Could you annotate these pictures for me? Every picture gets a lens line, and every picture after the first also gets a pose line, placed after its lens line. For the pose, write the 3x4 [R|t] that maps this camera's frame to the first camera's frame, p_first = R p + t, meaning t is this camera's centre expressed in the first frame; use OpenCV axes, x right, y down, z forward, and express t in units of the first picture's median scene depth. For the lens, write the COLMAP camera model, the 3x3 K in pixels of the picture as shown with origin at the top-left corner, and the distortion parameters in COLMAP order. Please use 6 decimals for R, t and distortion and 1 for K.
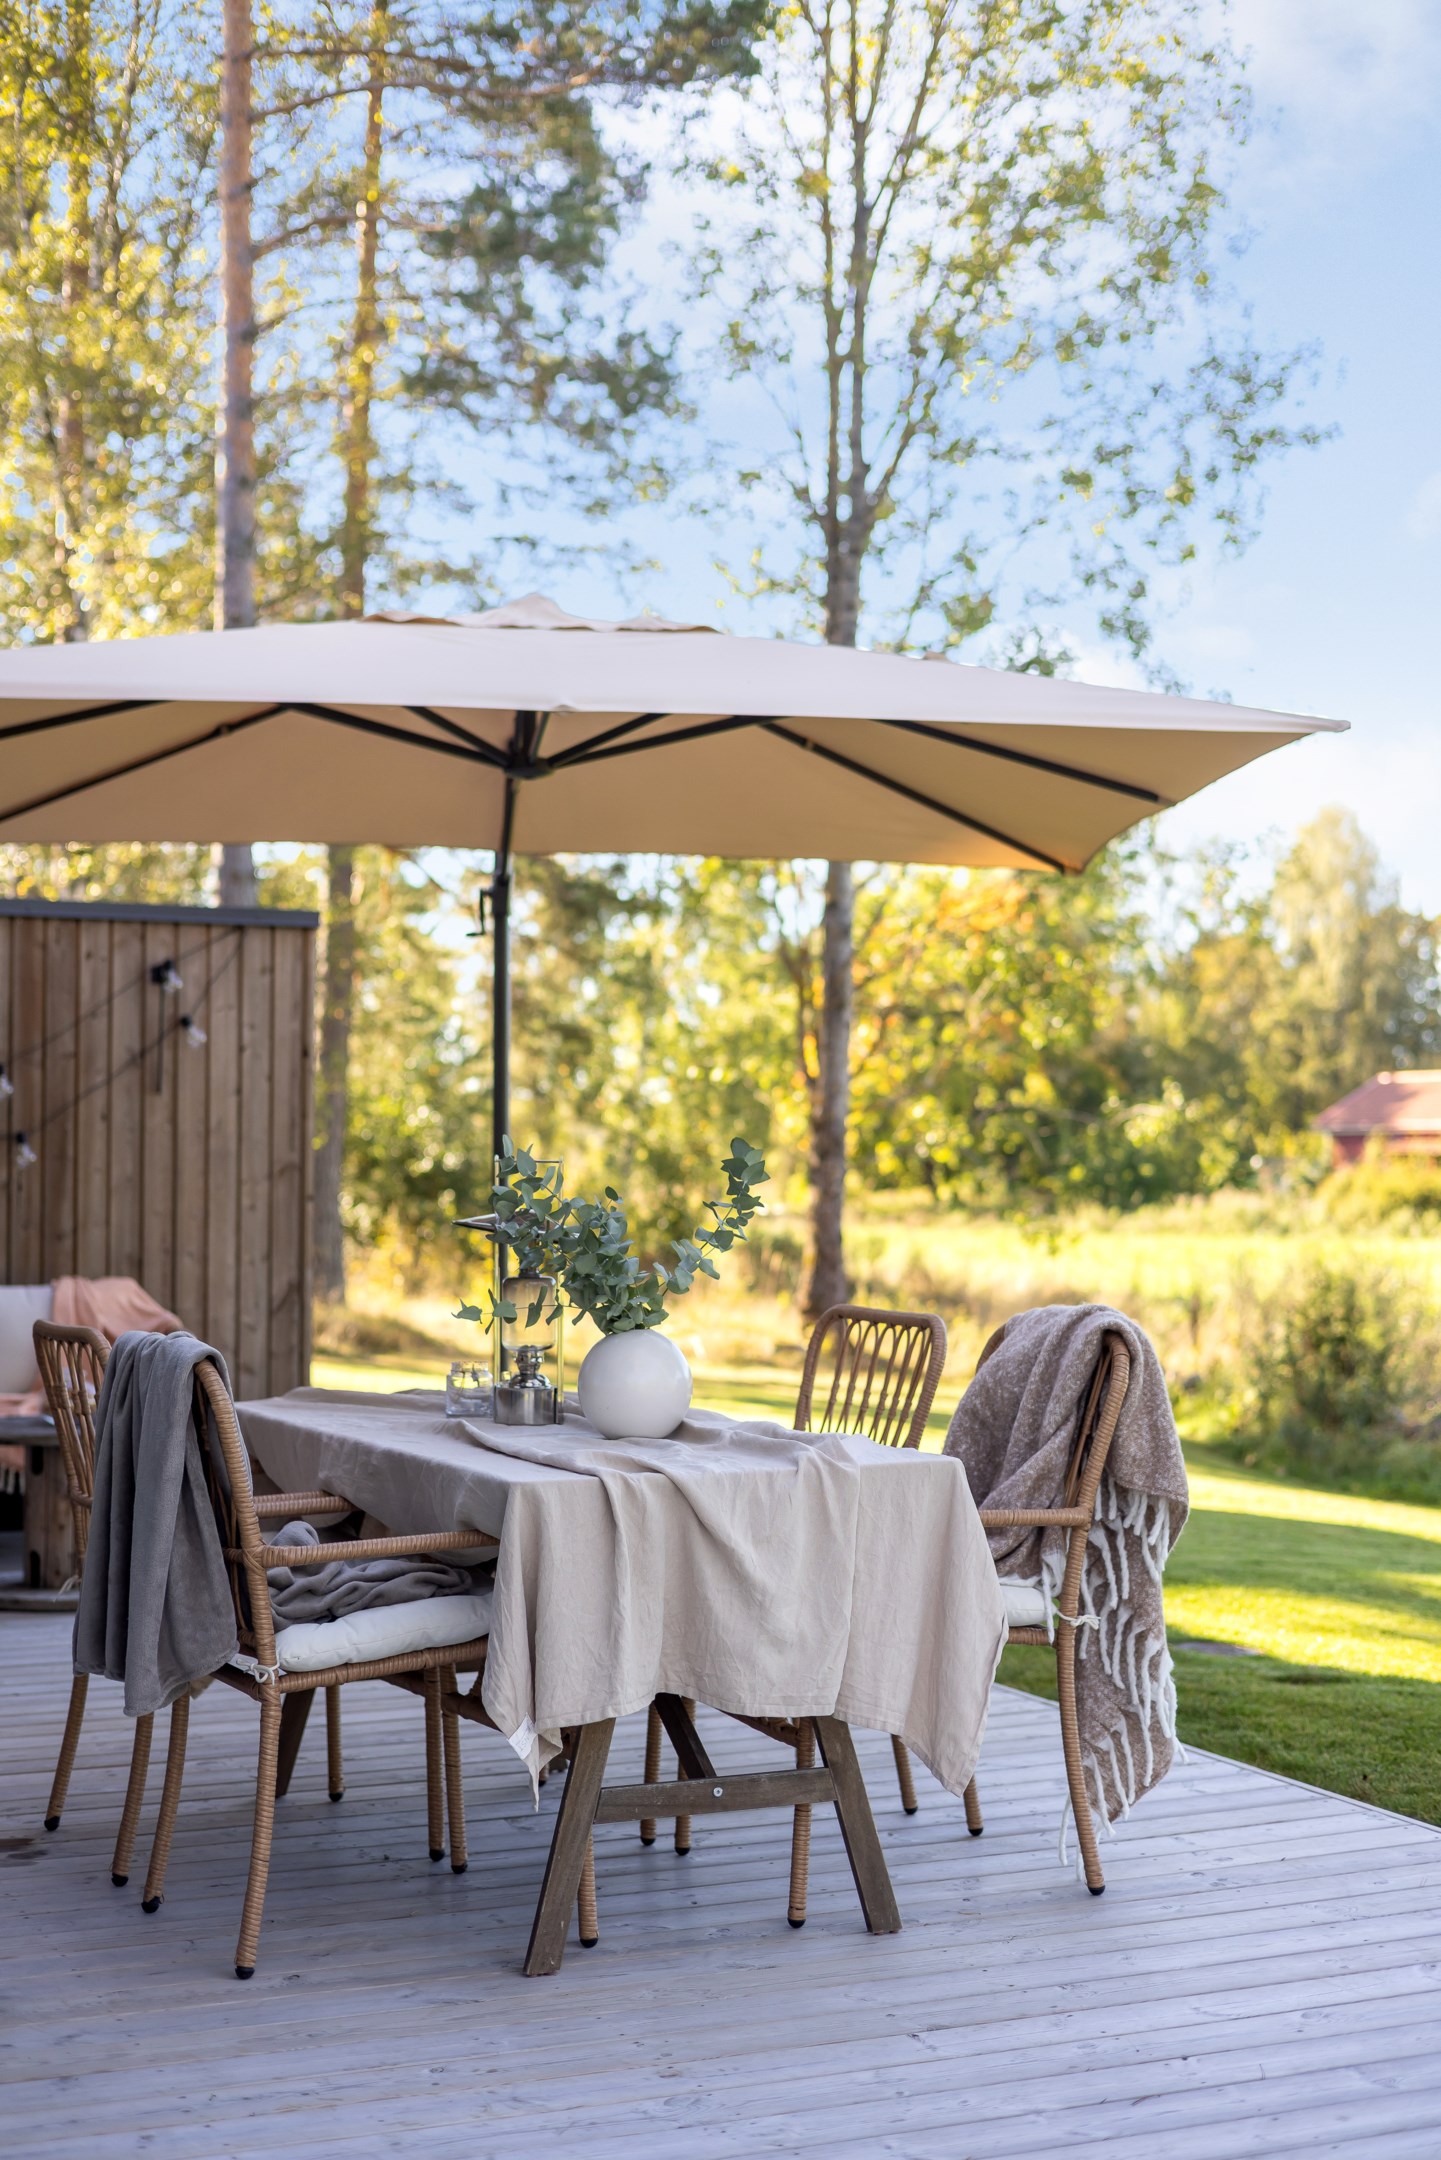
lens RADIAL K [[2869.6, 0, 700.5], [0, 2869.6, 1075.3], [0, 0, 1]] dist [0.001914, 0.000000]
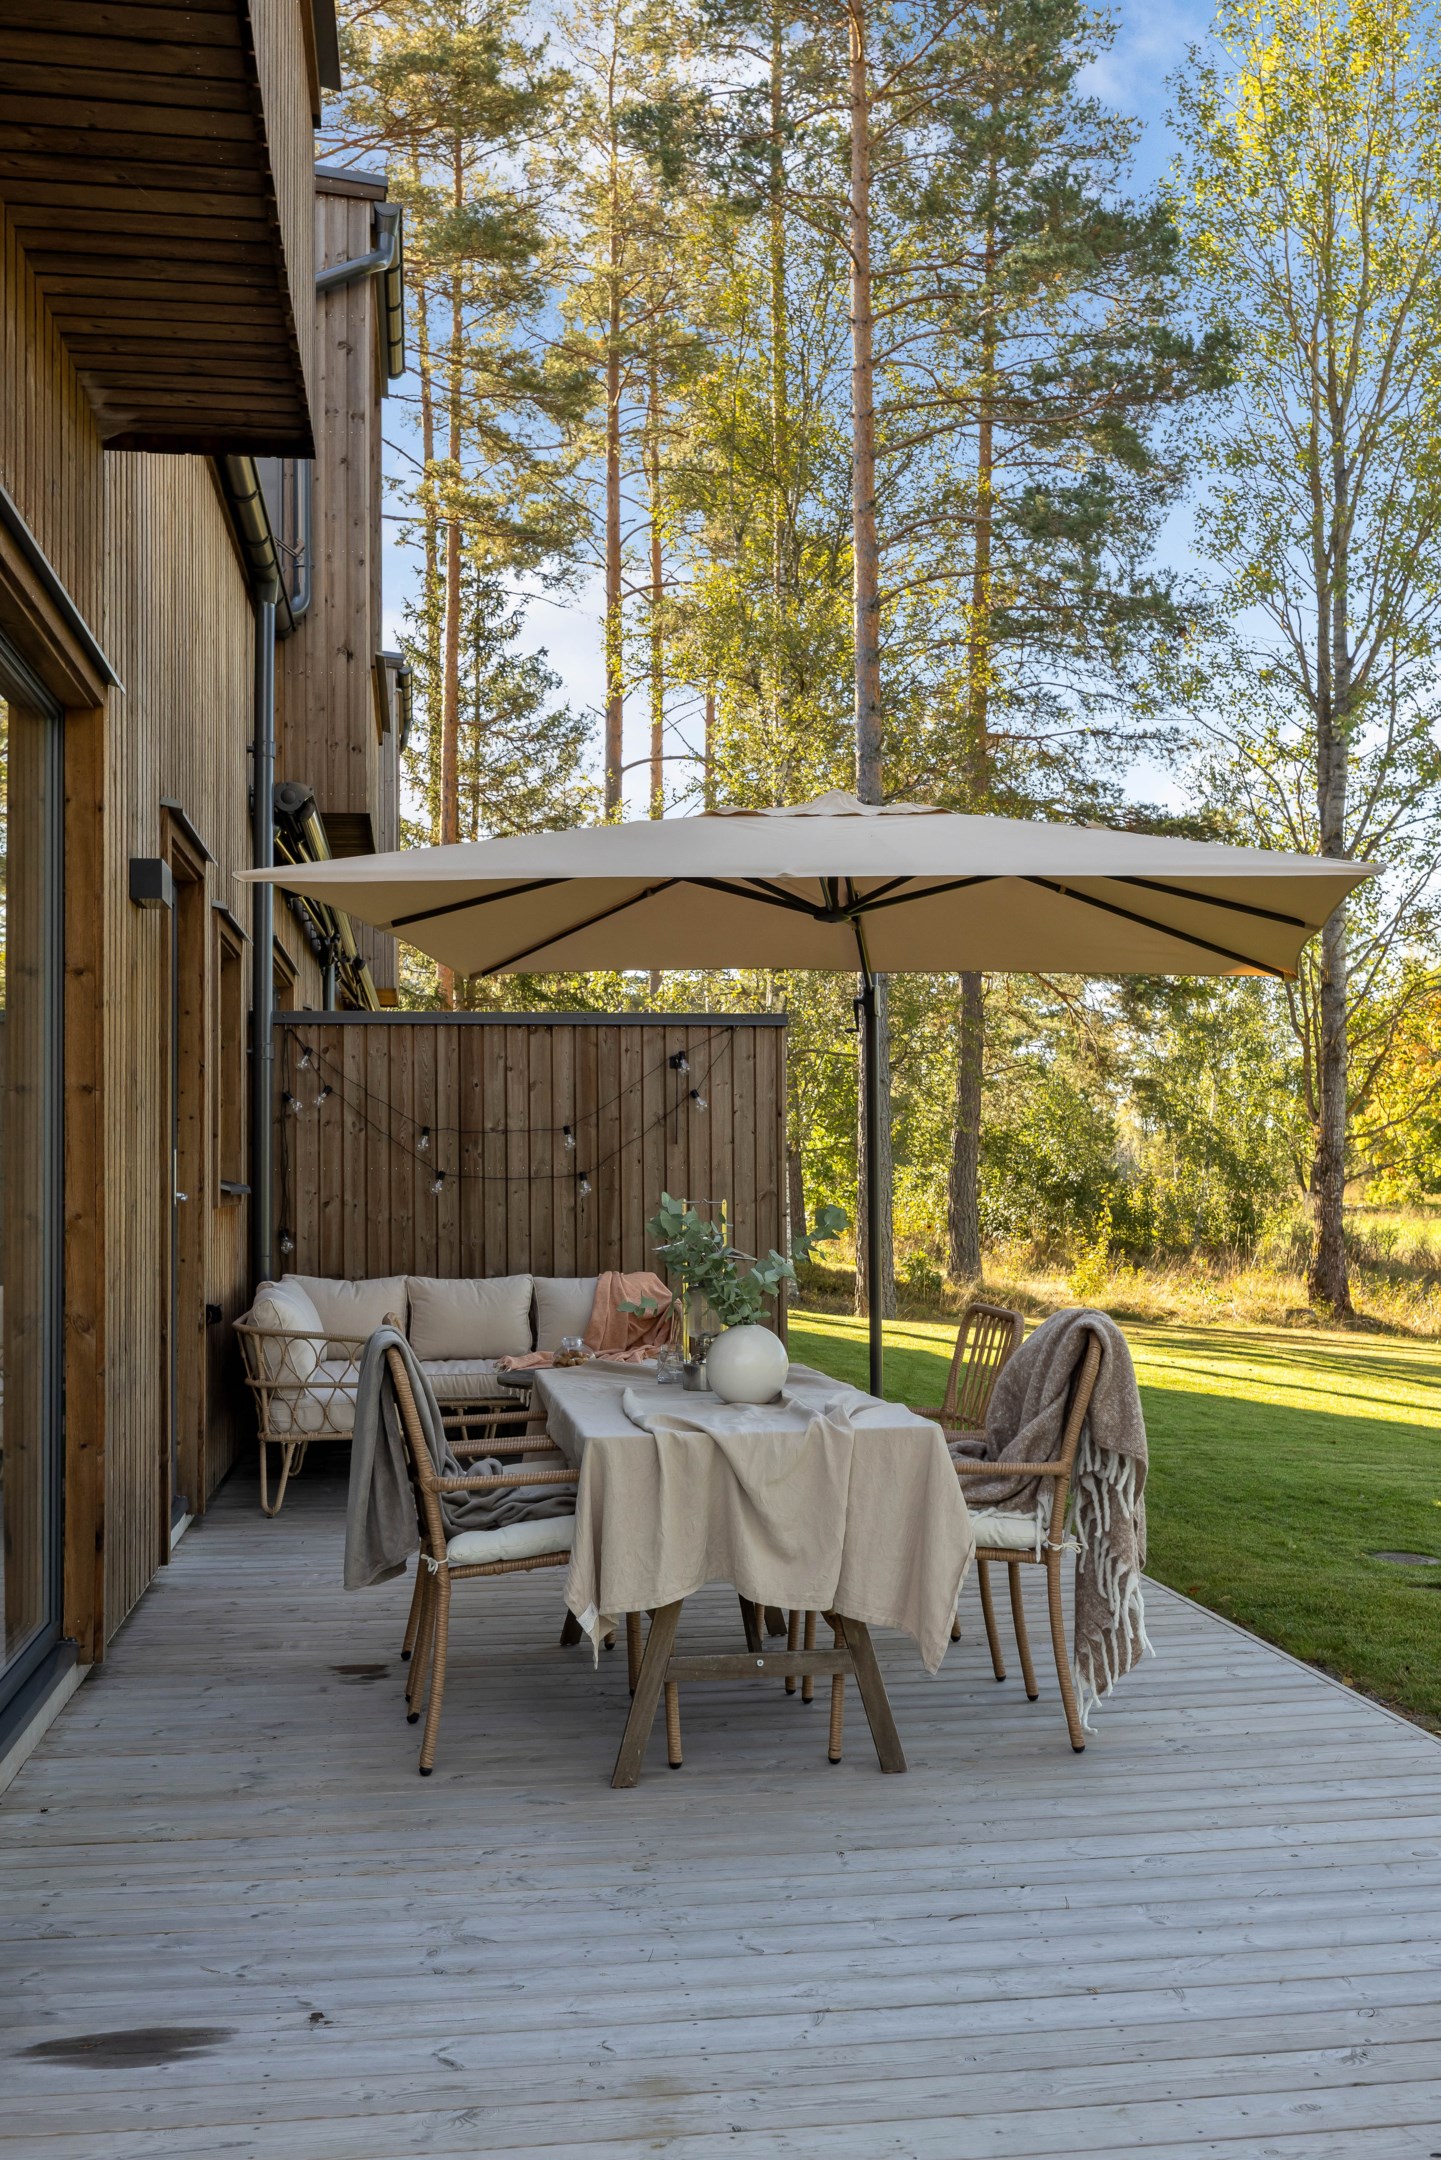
lens RADIAL K [[2018.2, 0, 726.8], [0, 2018.2, 1098.8], [0, 0, 1]] dist [-0.002241, 0.000000]
pose [[0.964620, -0.021987, -0.262724, 0.104944], [0.019784, 0.999743, -0.011025, -0.004845], [0.262899, 0.005437, 0.964808, 0.023315]]
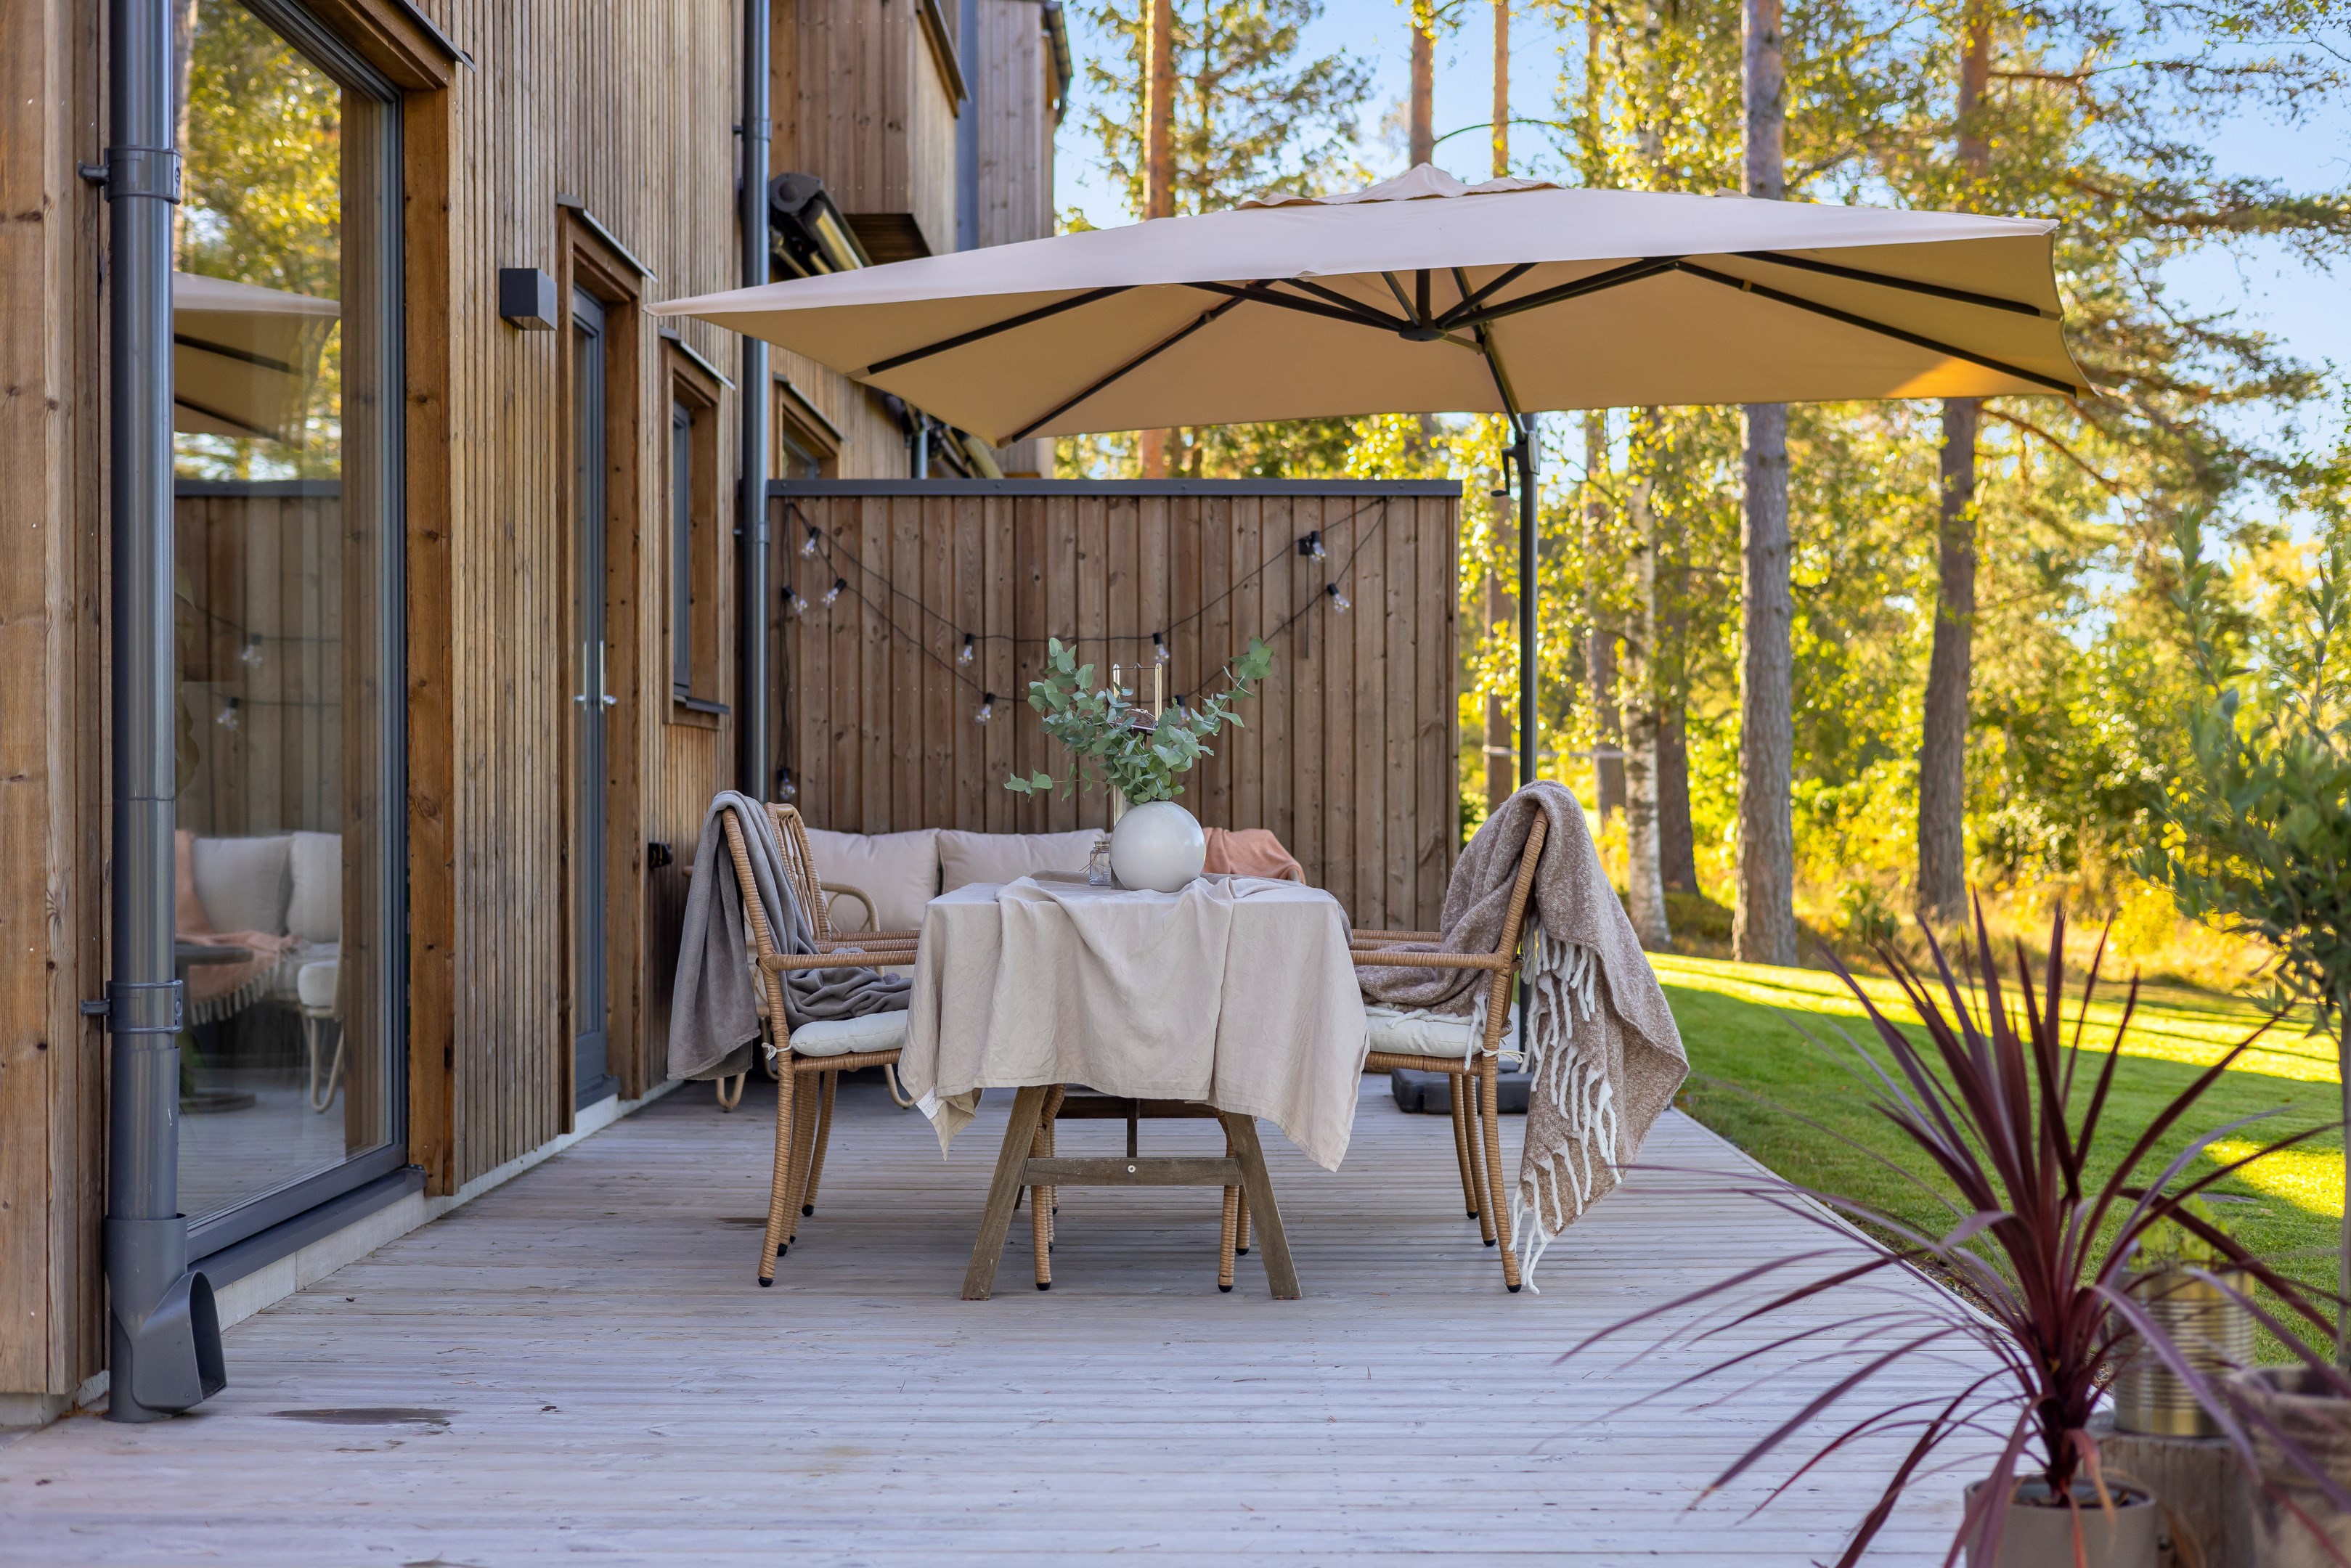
lens RADIAL K [[3123.1, 0, 1162.4], [0, 3123.1, 800.5], [0, 0, 1]] dist [0.001914, 0.000000]
pose [[0.915630, -0.003280, -0.402008, 0.229291], [0.017494, 0.999345, 0.031692, 0.021750], [0.401641, -0.036051, 0.915087, -0.083561]]
